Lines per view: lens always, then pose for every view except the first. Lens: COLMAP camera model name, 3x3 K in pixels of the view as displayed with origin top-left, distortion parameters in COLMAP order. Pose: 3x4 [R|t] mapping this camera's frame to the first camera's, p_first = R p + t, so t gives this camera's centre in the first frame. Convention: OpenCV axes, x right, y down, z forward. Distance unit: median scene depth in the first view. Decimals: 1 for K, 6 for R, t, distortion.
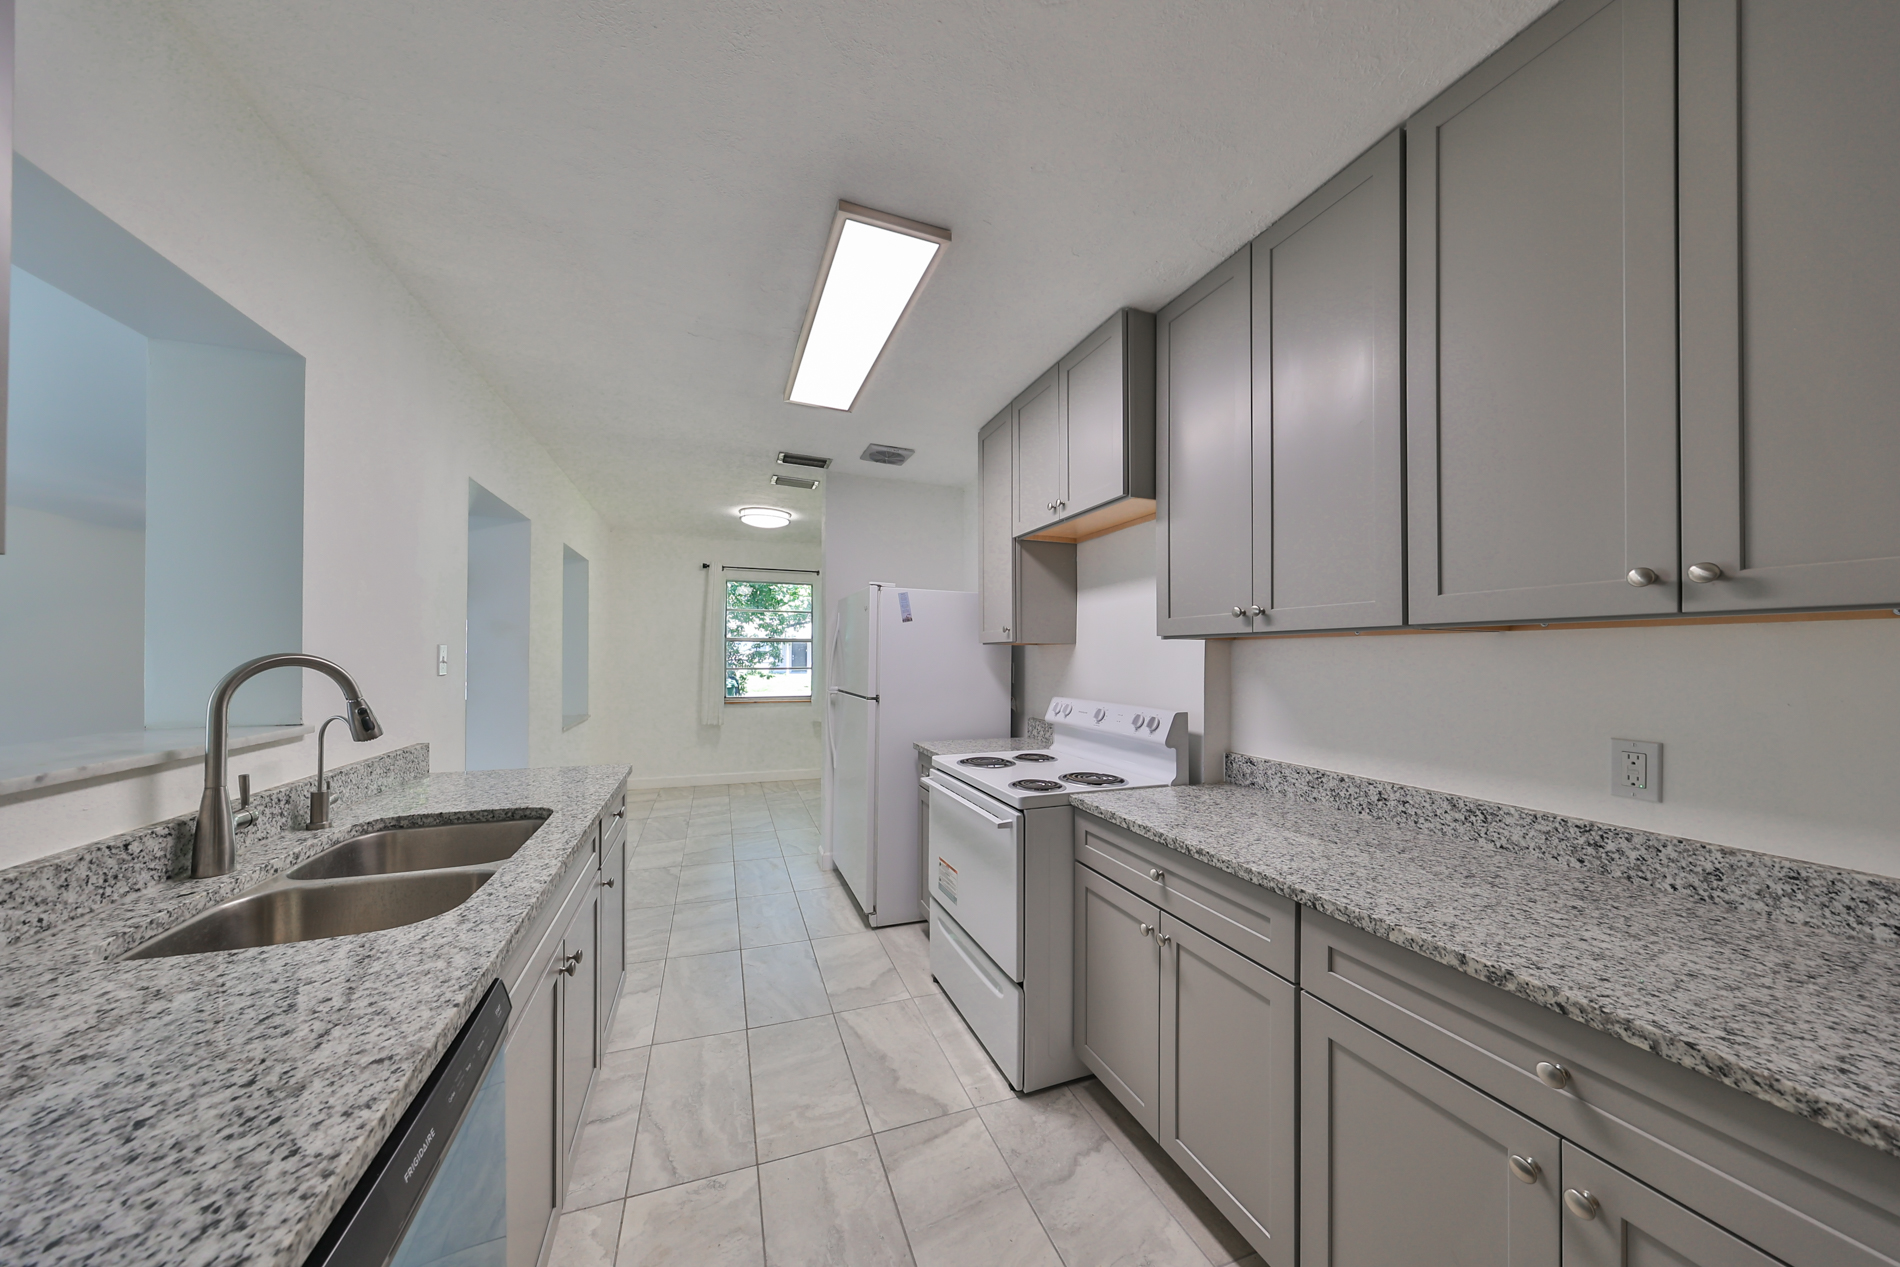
lens RADIAL K [[604.7, 0, 961.1], [0, 604.7, 658.9], [0, 0, 1]] dist [0.002423, 0.000273]
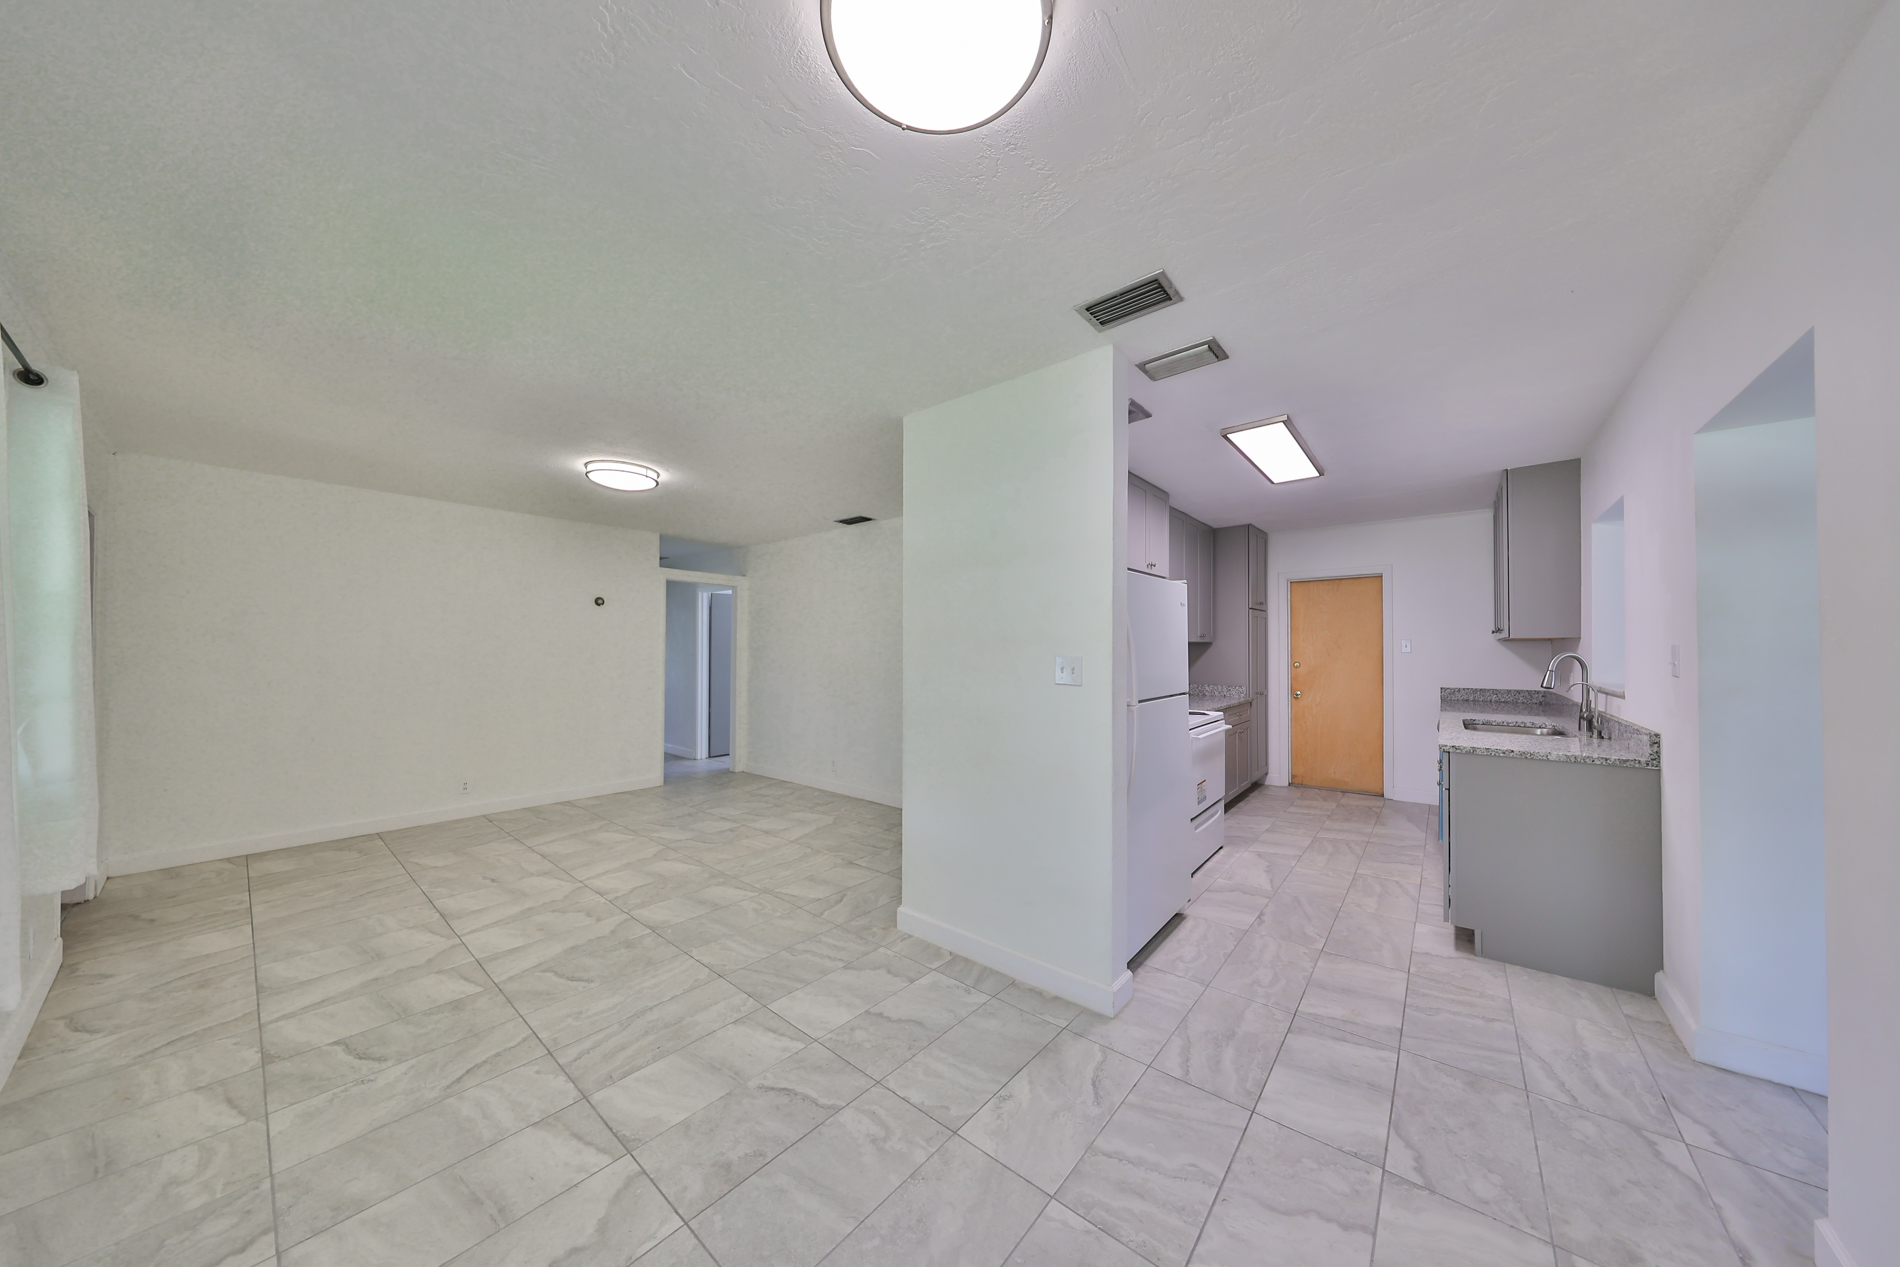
lens RADIAL K [[596.1, 0, 941.8], [0, 596.1, 649.2], [0, 0, 1]] dist [0.000588, 0.000097]
pose [[-0.462552, -0.008501, 0.886551, -1.591275], [0.000664, 0.999950, 0.009935, -0.036218], [-0.886592, 0.005184, -0.462524, 3.397059]]
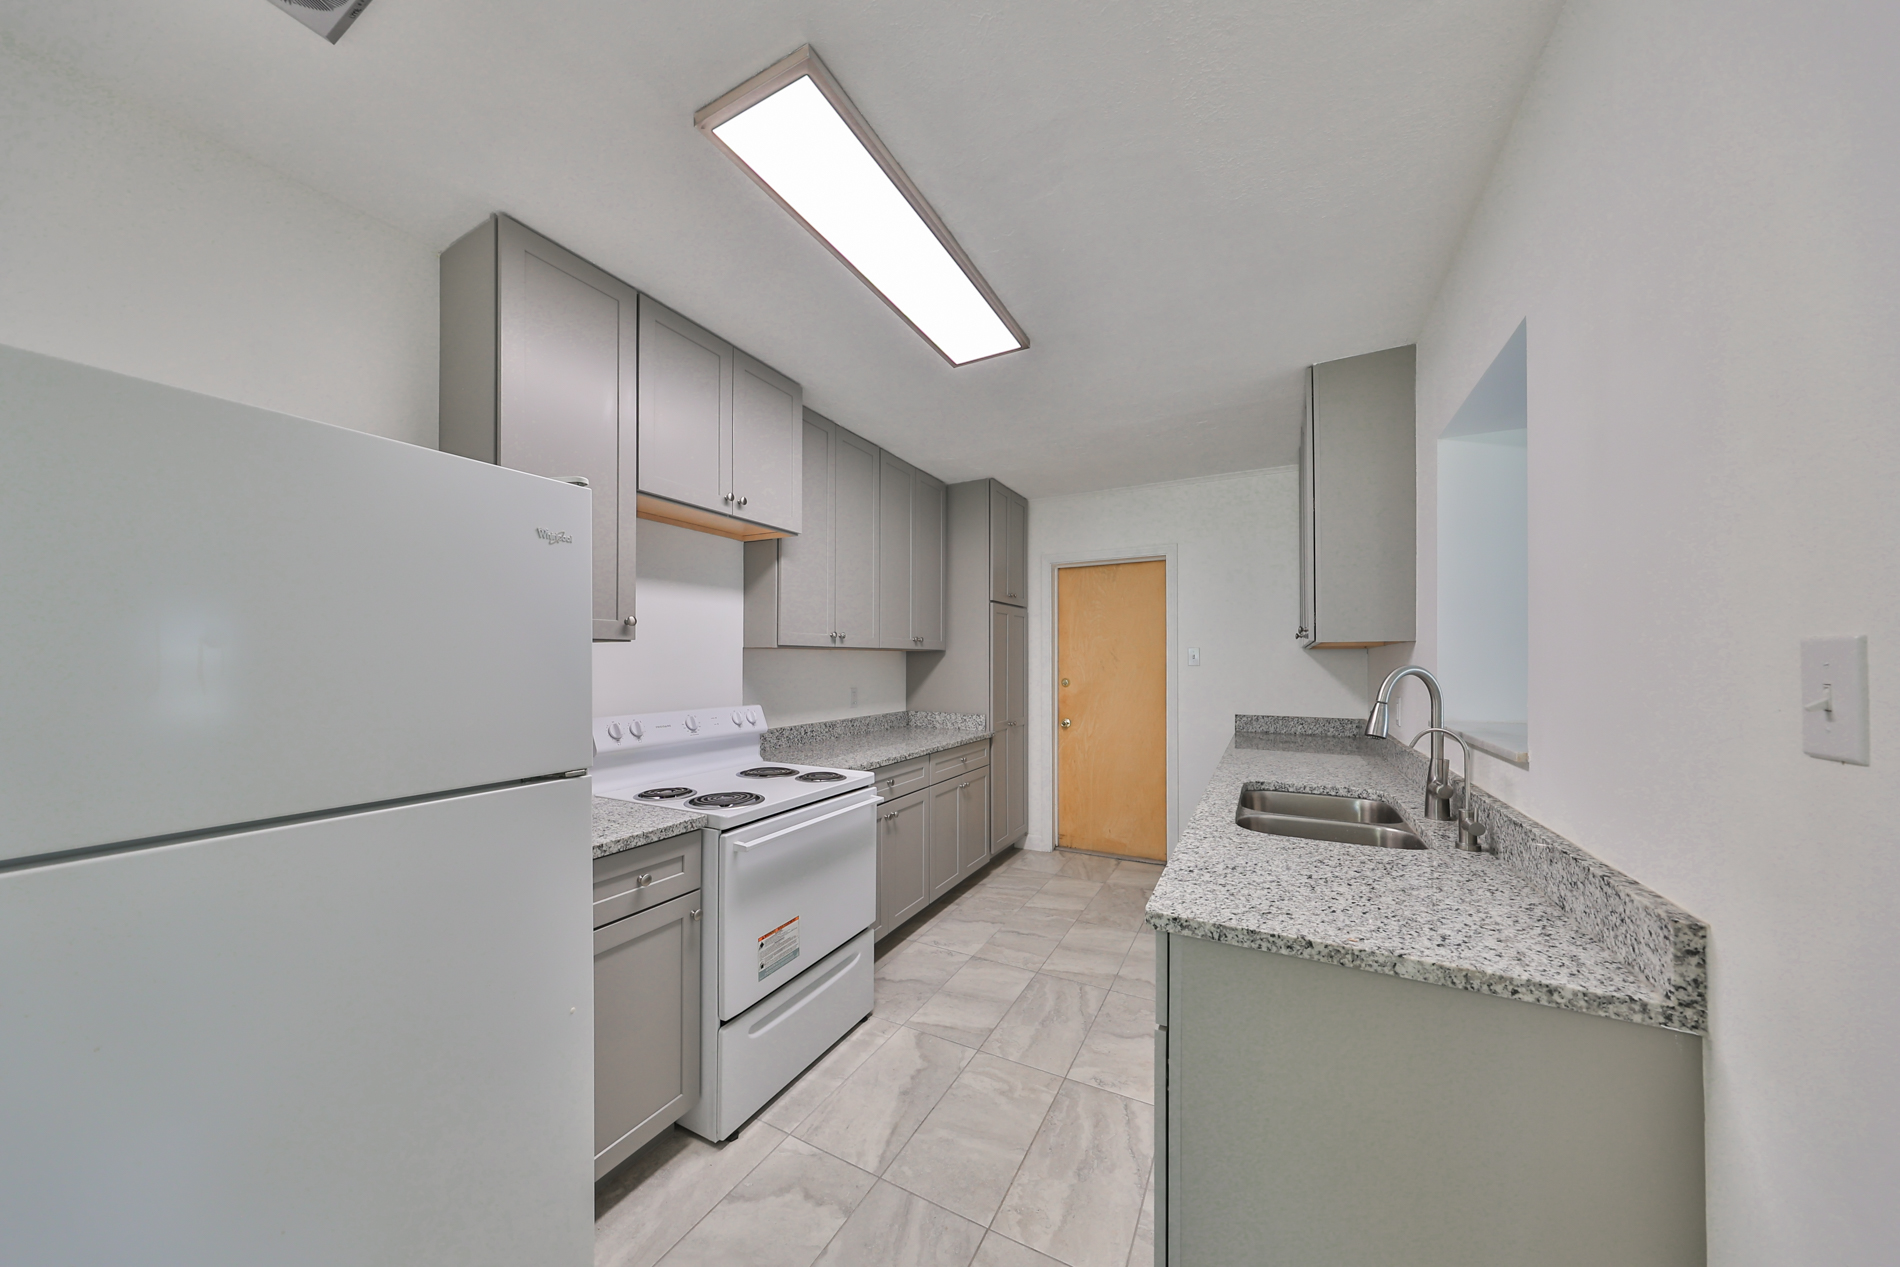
lens RADIAL K [[625.3, 0, 918.6], [0, 625.3, 660.0], [0, 0, 1]] dist [0.000632, -0.000001]
pose [[-0.619064, -0.007849, 0.785301, -1.128728], [-0.002353, 0.999964, 0.008140, -0.021819], [-0.785337, 0.003191, -0.619060, 1.992676]]
